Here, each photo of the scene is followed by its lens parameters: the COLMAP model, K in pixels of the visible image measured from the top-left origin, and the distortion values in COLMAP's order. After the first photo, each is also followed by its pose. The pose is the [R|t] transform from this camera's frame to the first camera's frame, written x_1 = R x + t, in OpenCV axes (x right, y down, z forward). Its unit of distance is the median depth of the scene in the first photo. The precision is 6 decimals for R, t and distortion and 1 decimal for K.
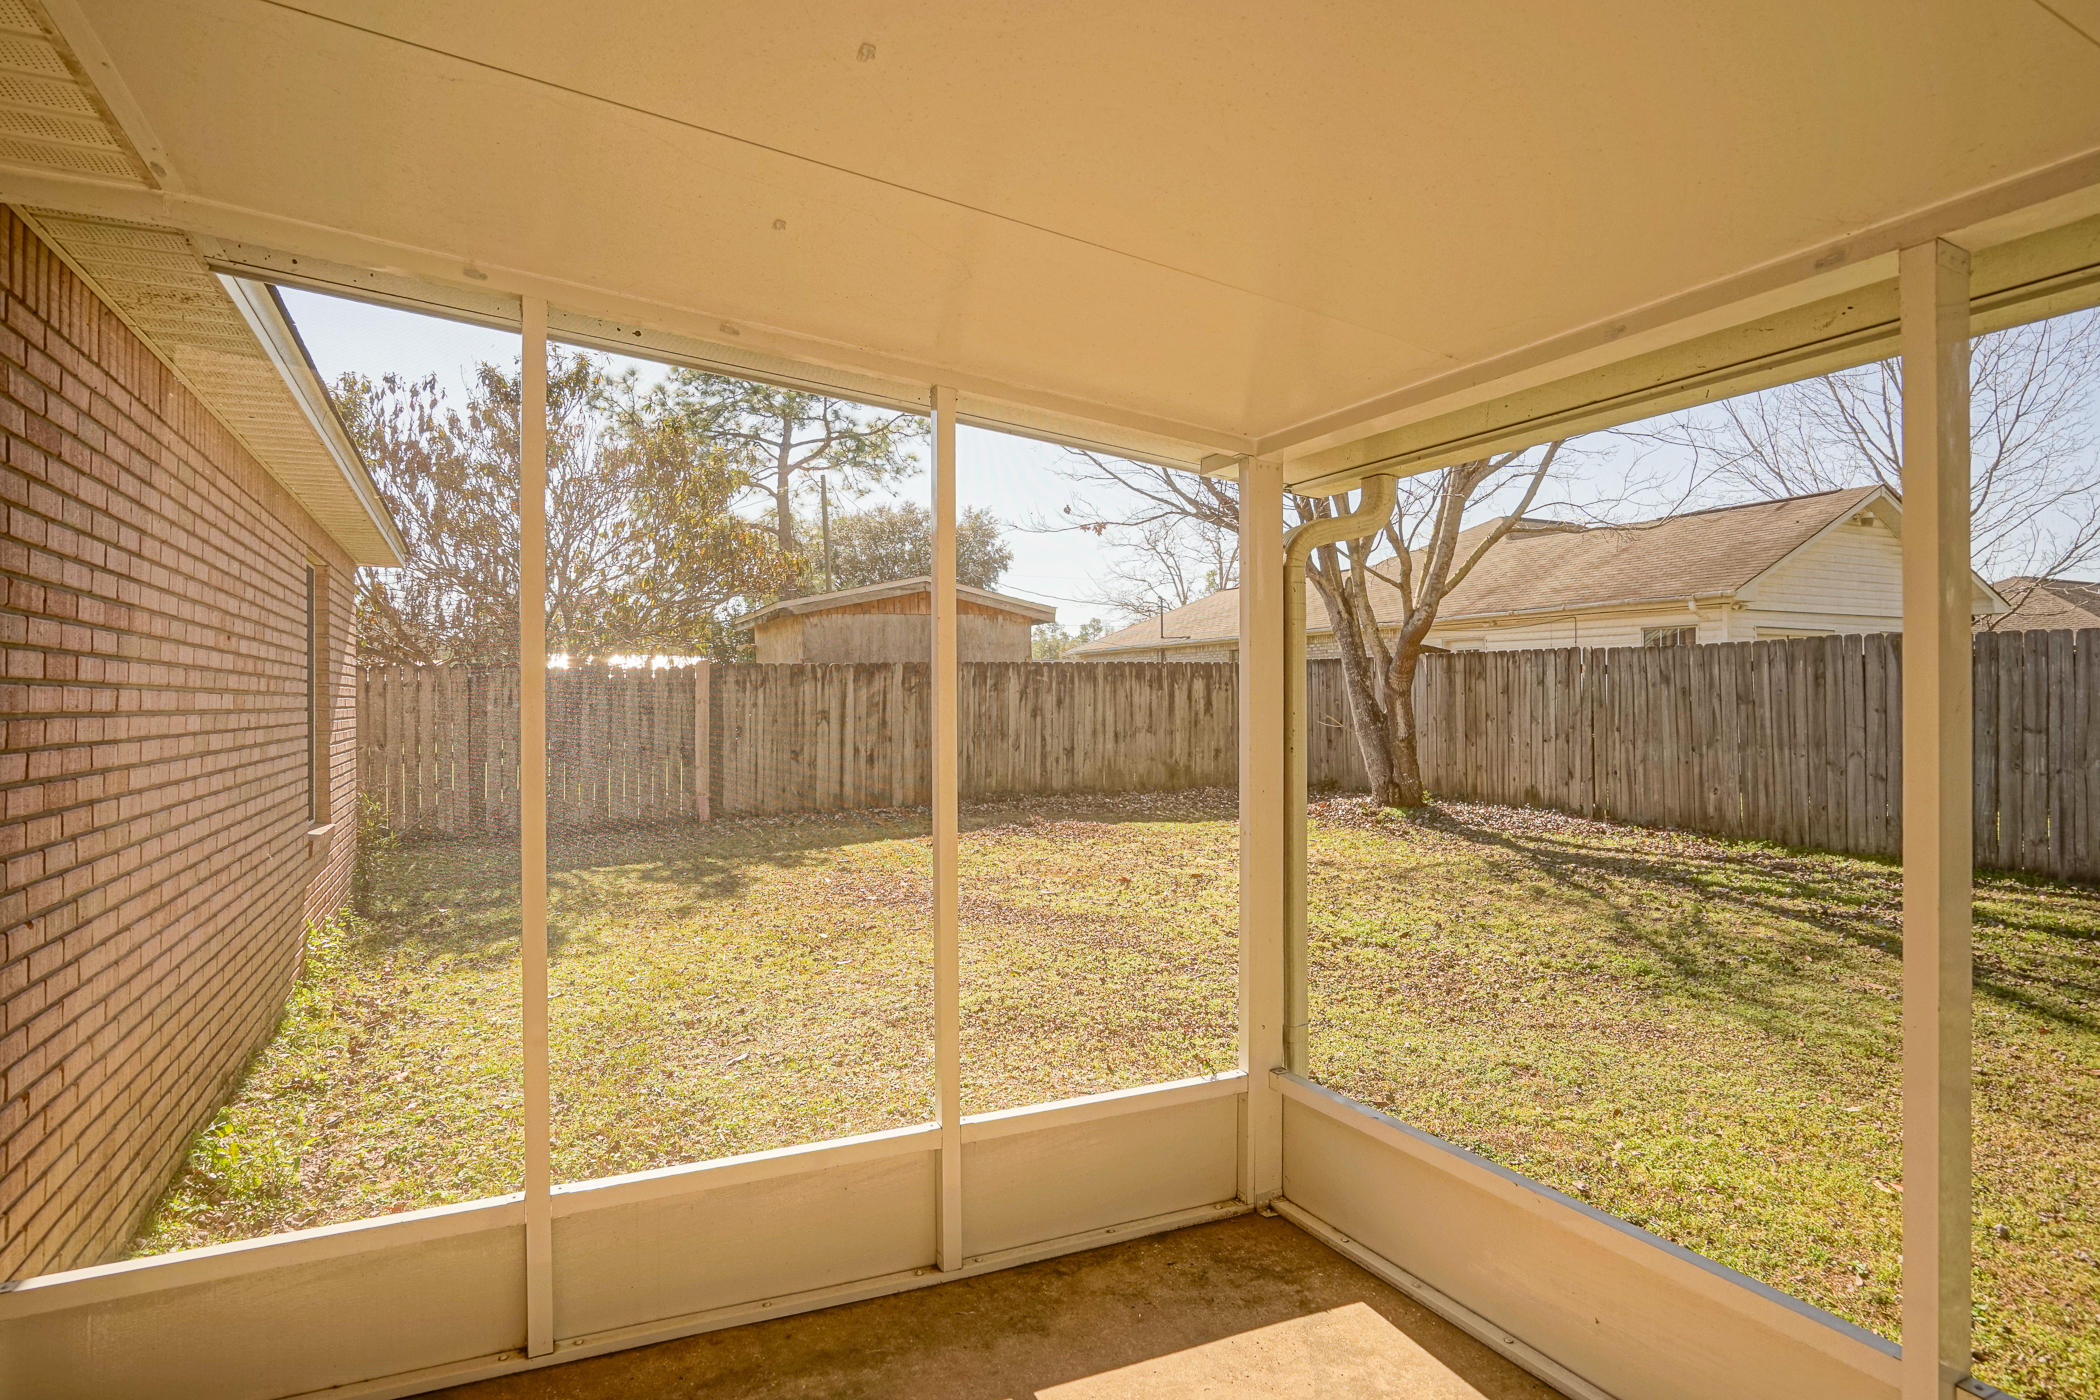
lens RADIAL K [[1093.8, 0, 1047.3], [0, 1093.8, 694.6], [0, 0, 1]] dist [-0.003600, -0.000306]
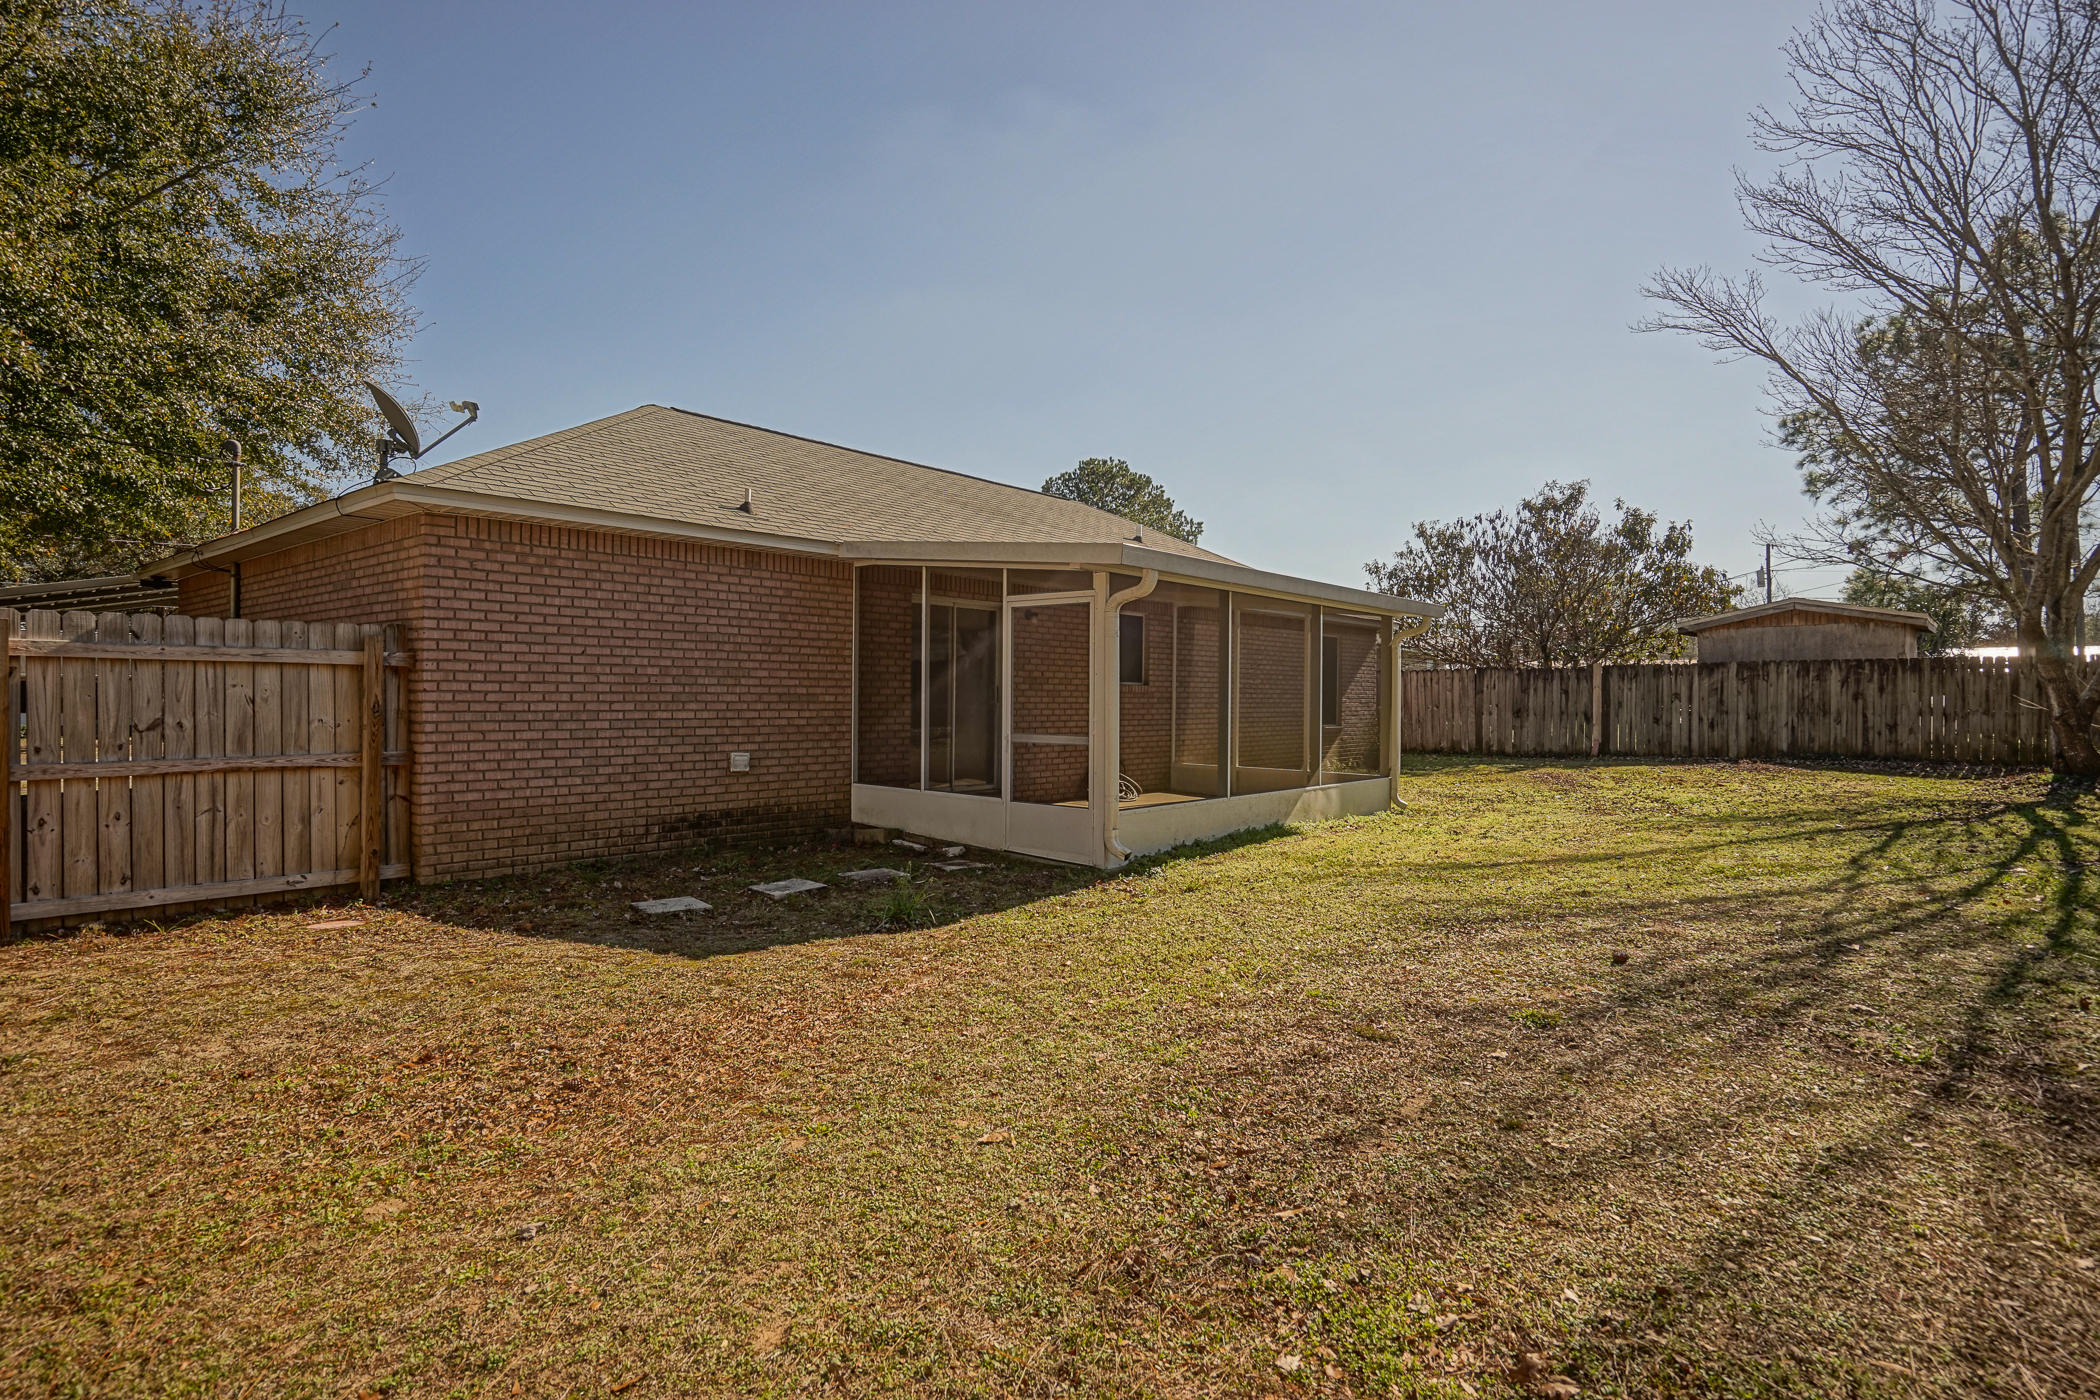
lens RADIAL K [[1093.8, 0, 1050.7], [0, 1093.8, 699.7], [0, 0, 1]] dist [-0.003600, -0.000306]
pose [[0.418690, 0.010112, -0.908073, 0.800642], [-0.005631, 0.999948, 0.008538, 0.014697], [0.908112, 0.001539, 0.418725, -0.459264]]
